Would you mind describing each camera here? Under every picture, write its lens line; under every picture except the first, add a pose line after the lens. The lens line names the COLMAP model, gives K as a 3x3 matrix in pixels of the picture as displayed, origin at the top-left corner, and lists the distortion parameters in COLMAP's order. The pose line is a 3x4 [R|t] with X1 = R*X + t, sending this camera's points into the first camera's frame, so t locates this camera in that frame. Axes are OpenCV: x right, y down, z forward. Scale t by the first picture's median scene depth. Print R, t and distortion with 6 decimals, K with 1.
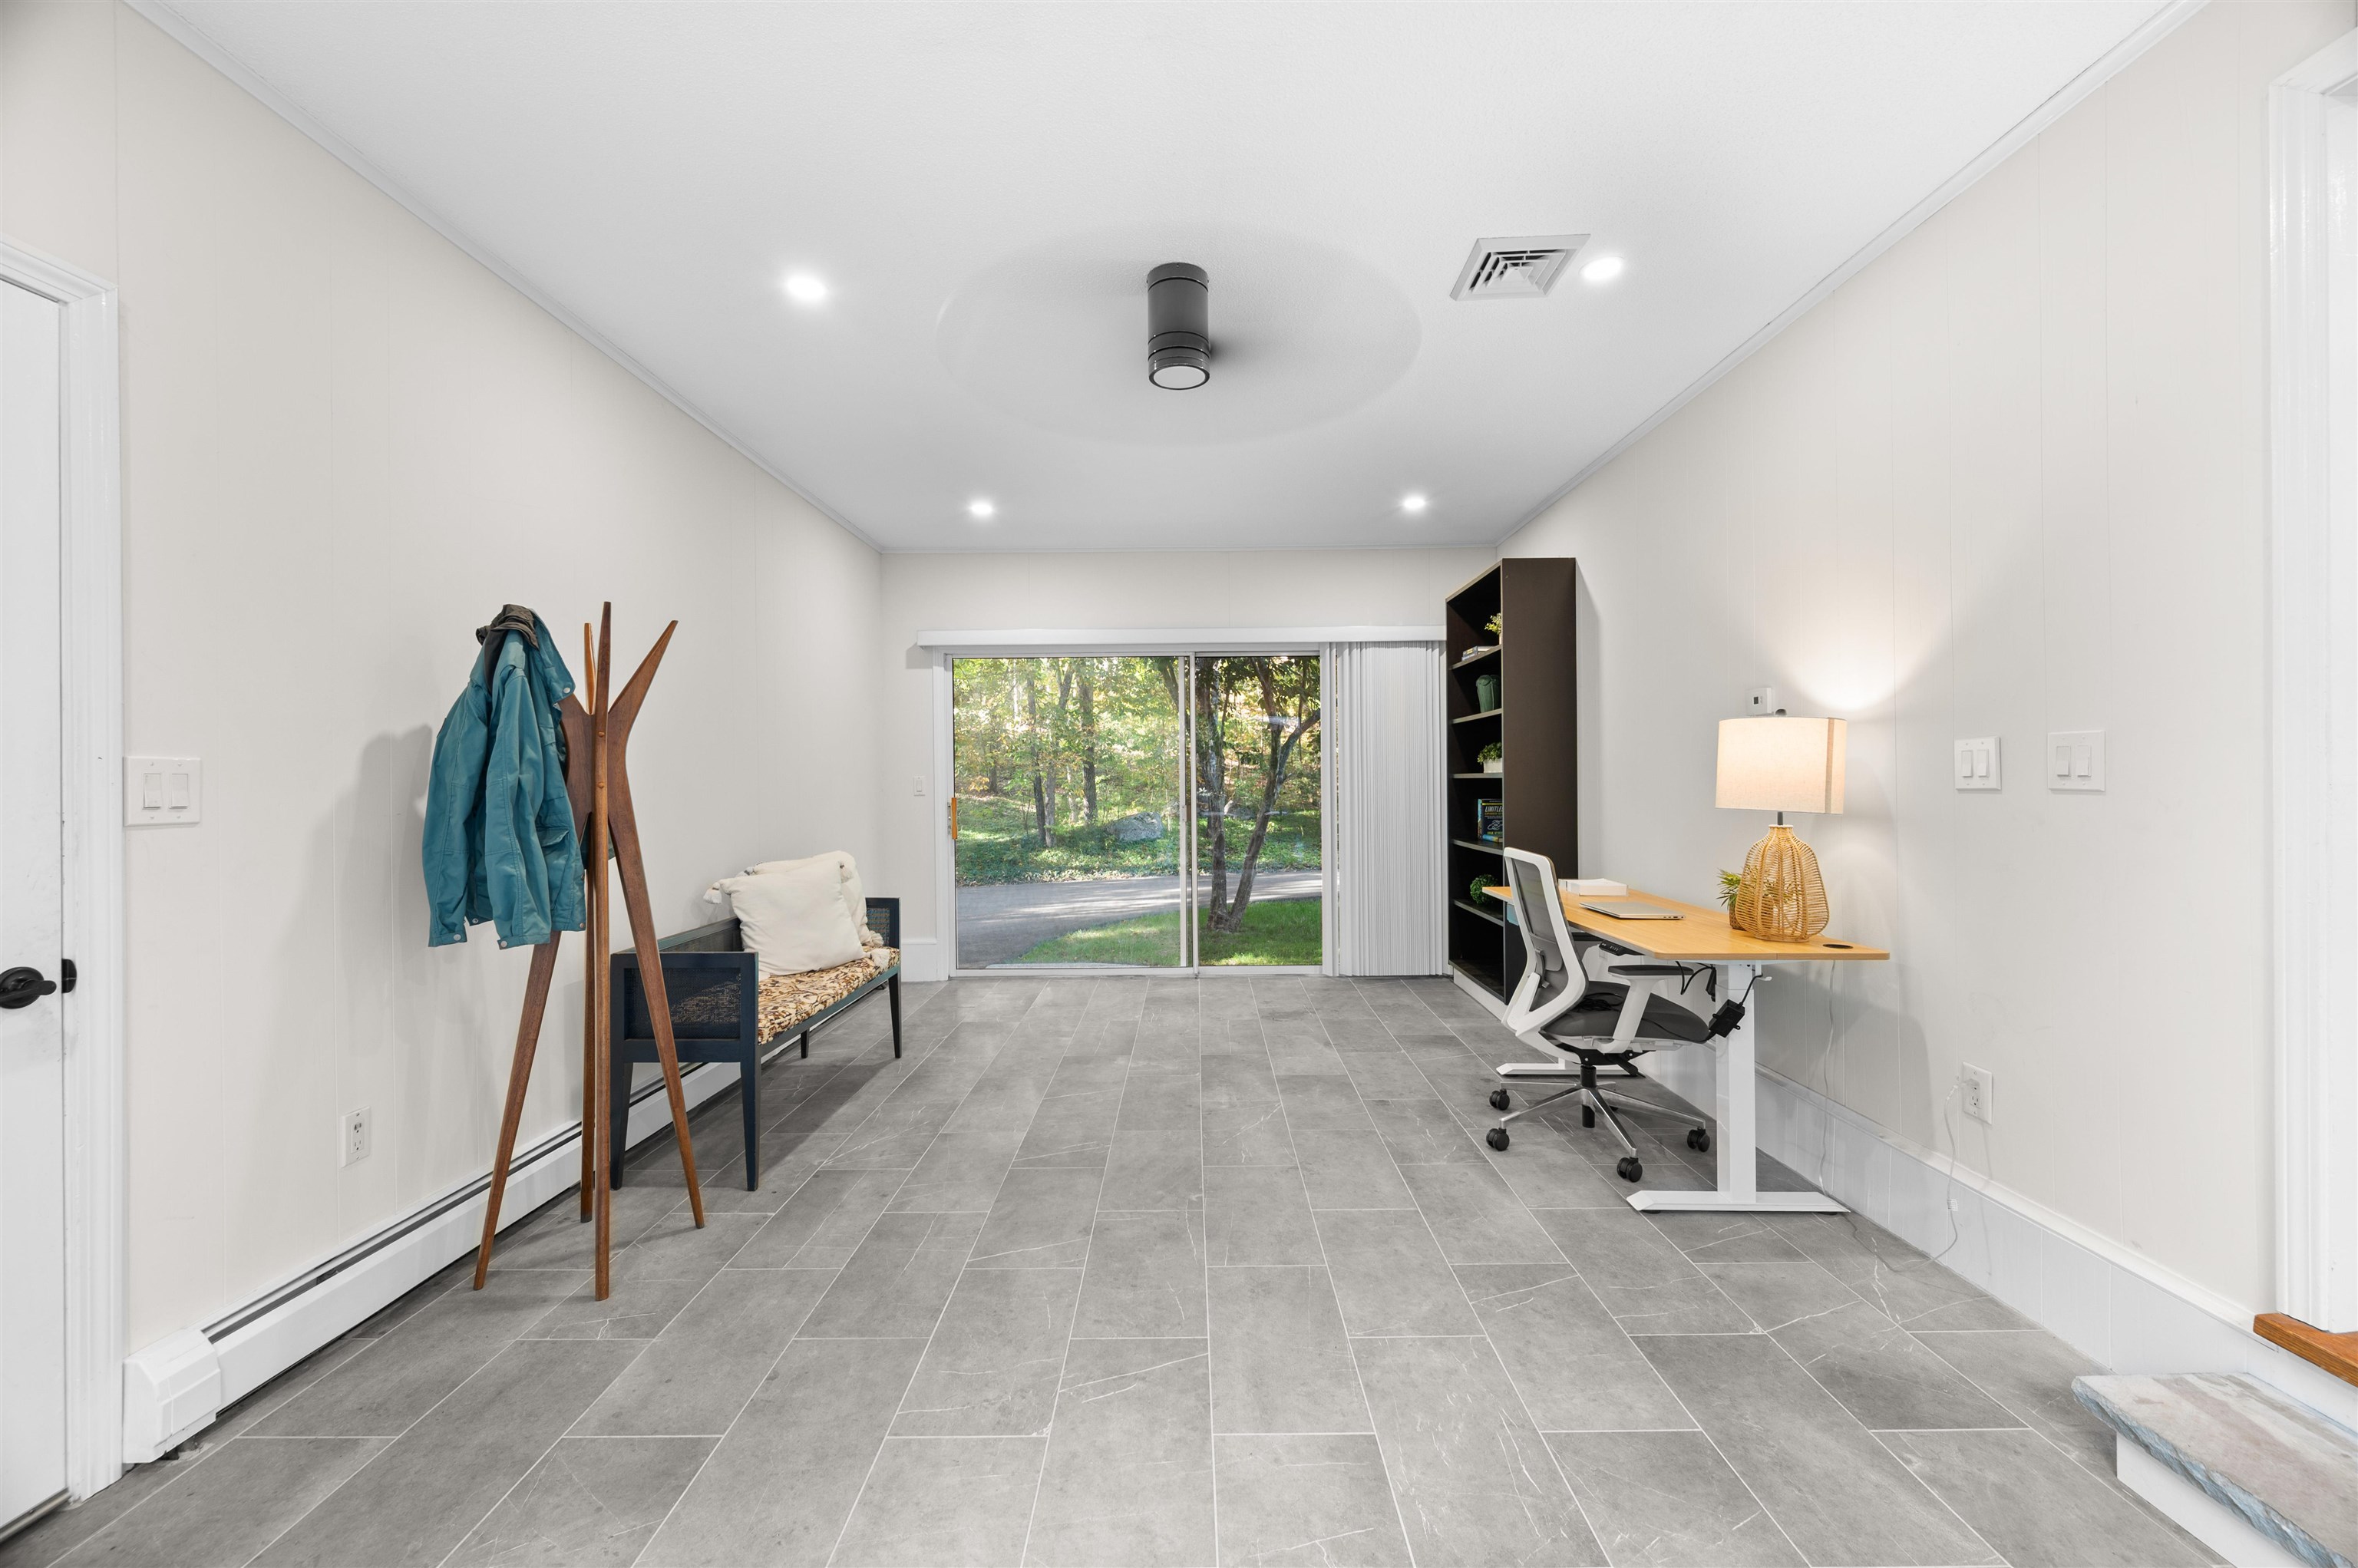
lens RADIAL K [[938.9, 0, 1178.4], [0, 938.9, 782.1], [0, 0, 1]] dist [0.002084, -0.000742]
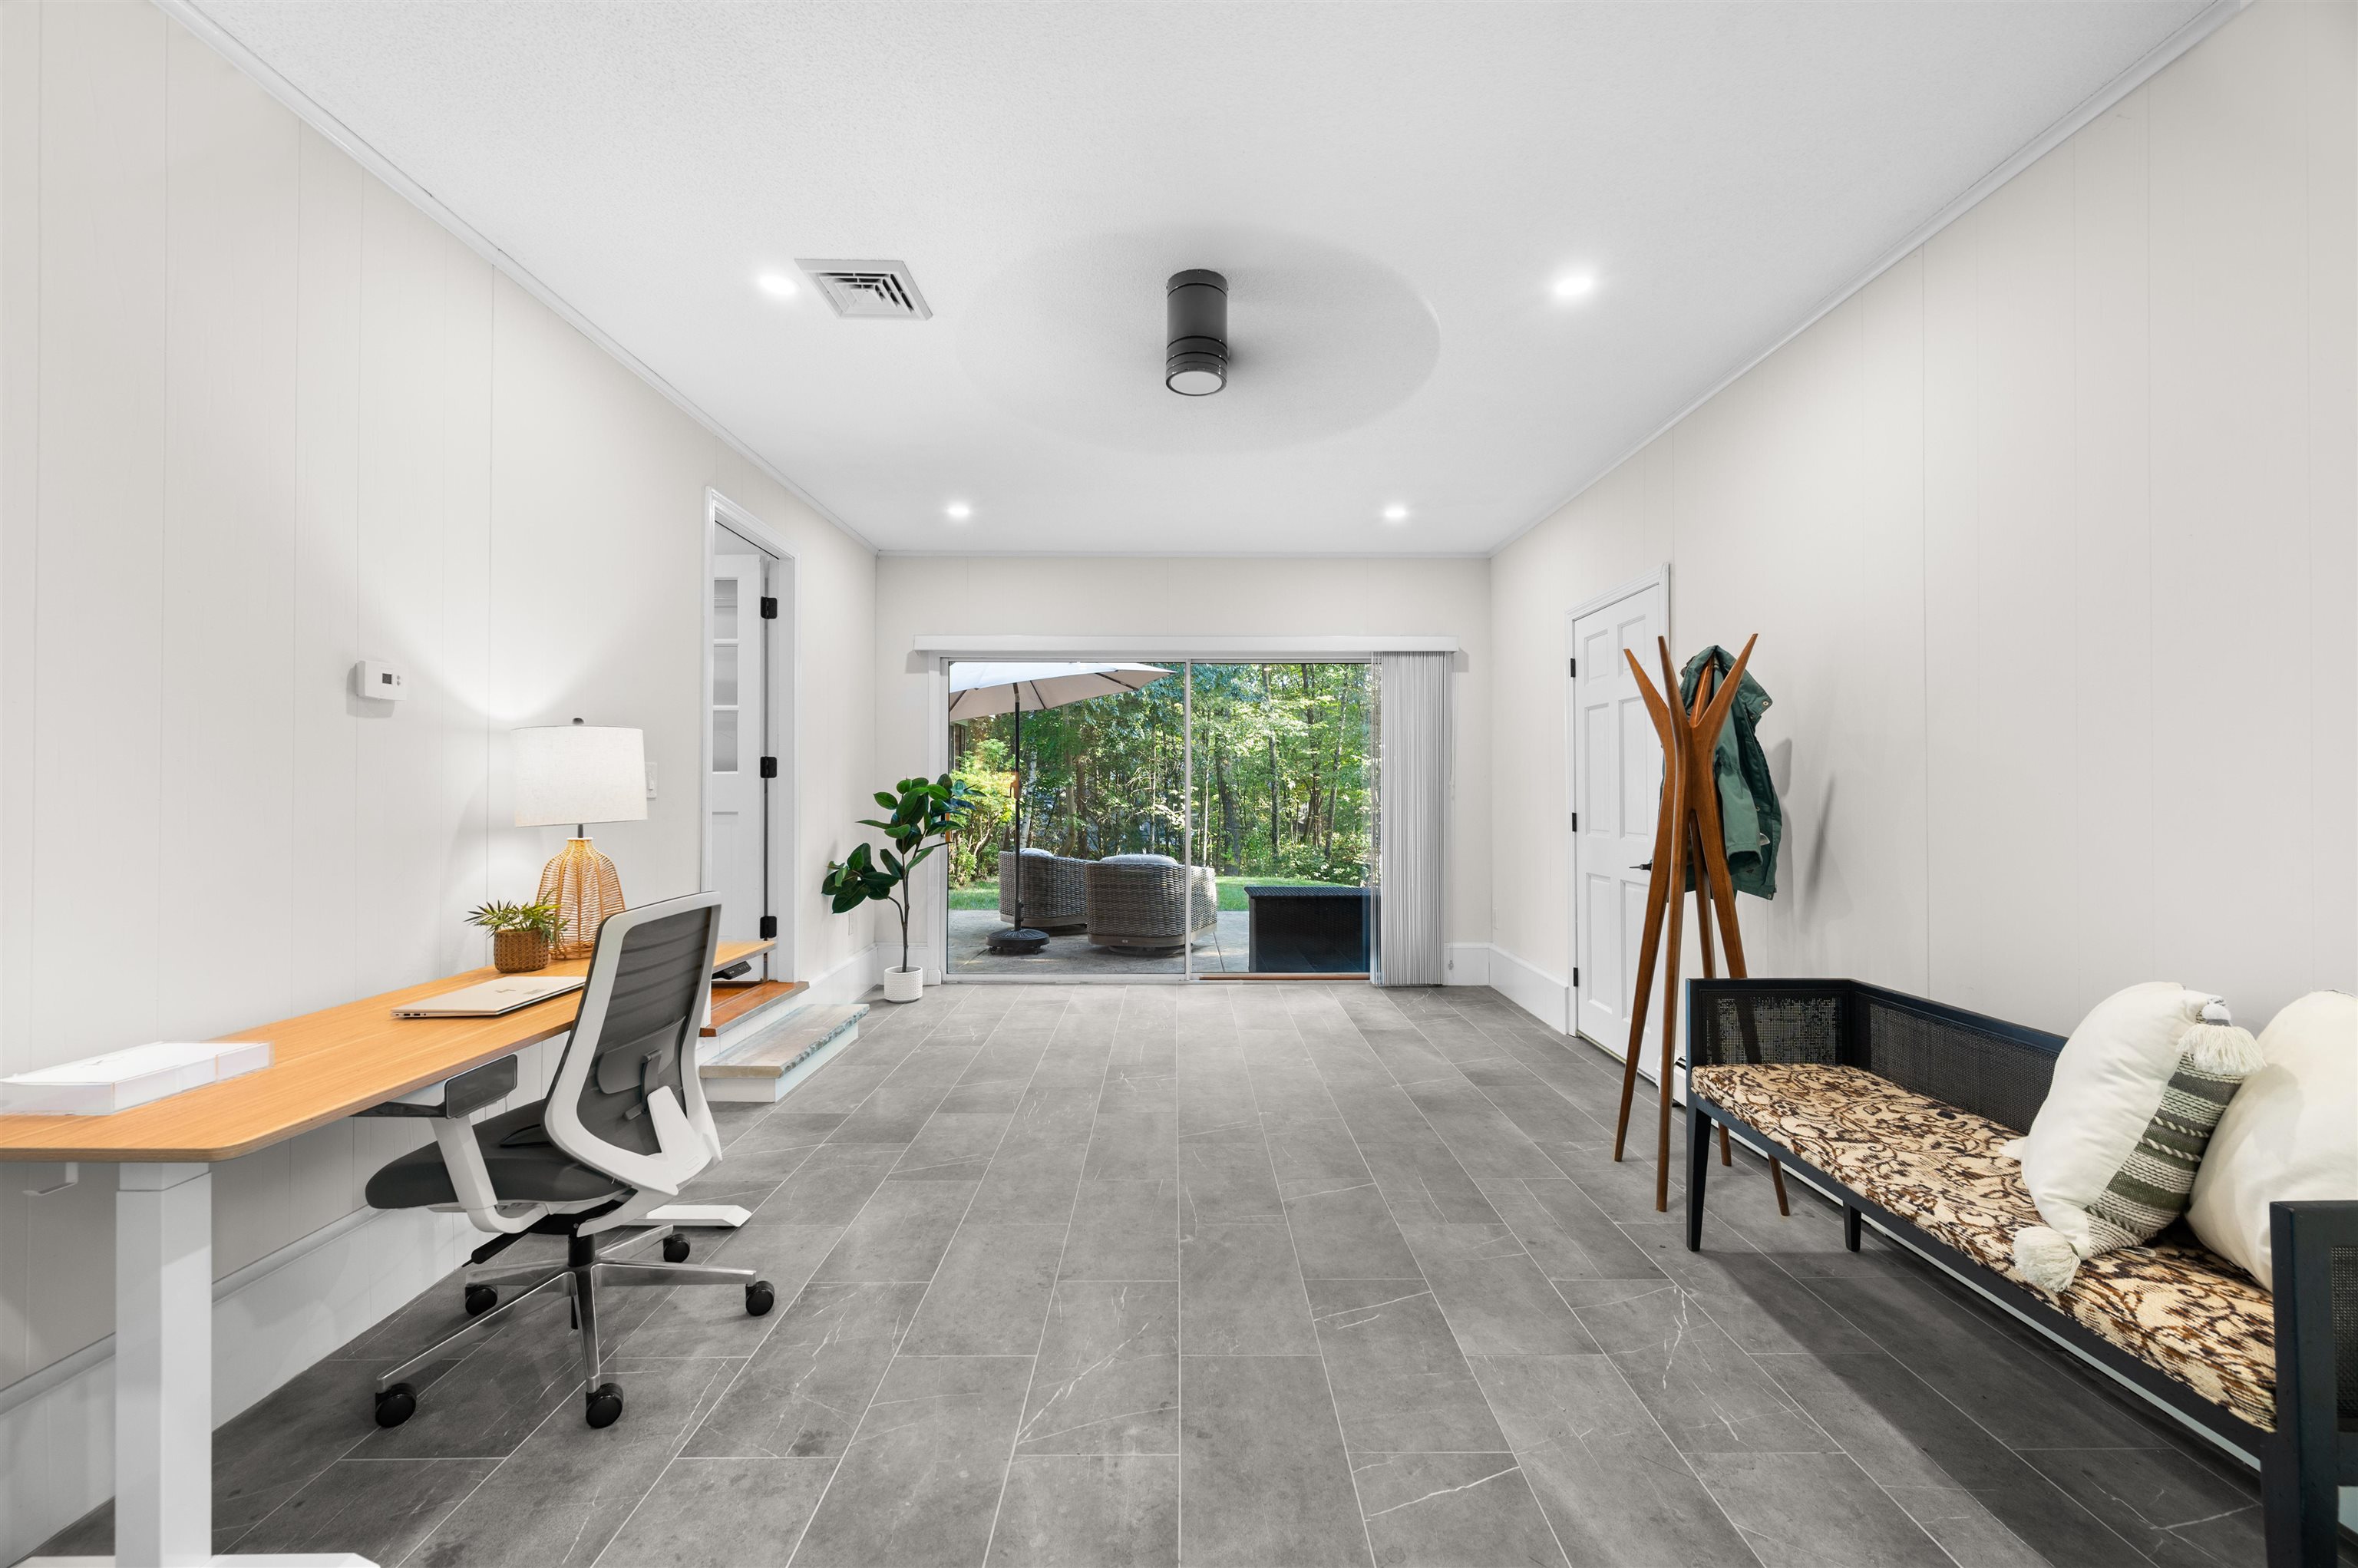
lens RADIAL K [[938.9, 0, 1180.0], [0, 938.9, 784.4], [0, 0, 1]] dist [0.002084, -0.000742]
pose [[-0.999824, 0.008395, -0.016755, 0.037548], [0.008513, 0.999940, -0.006954, 0.002420], [0.016695, -0.007096, -0.999835, 1.941909]]
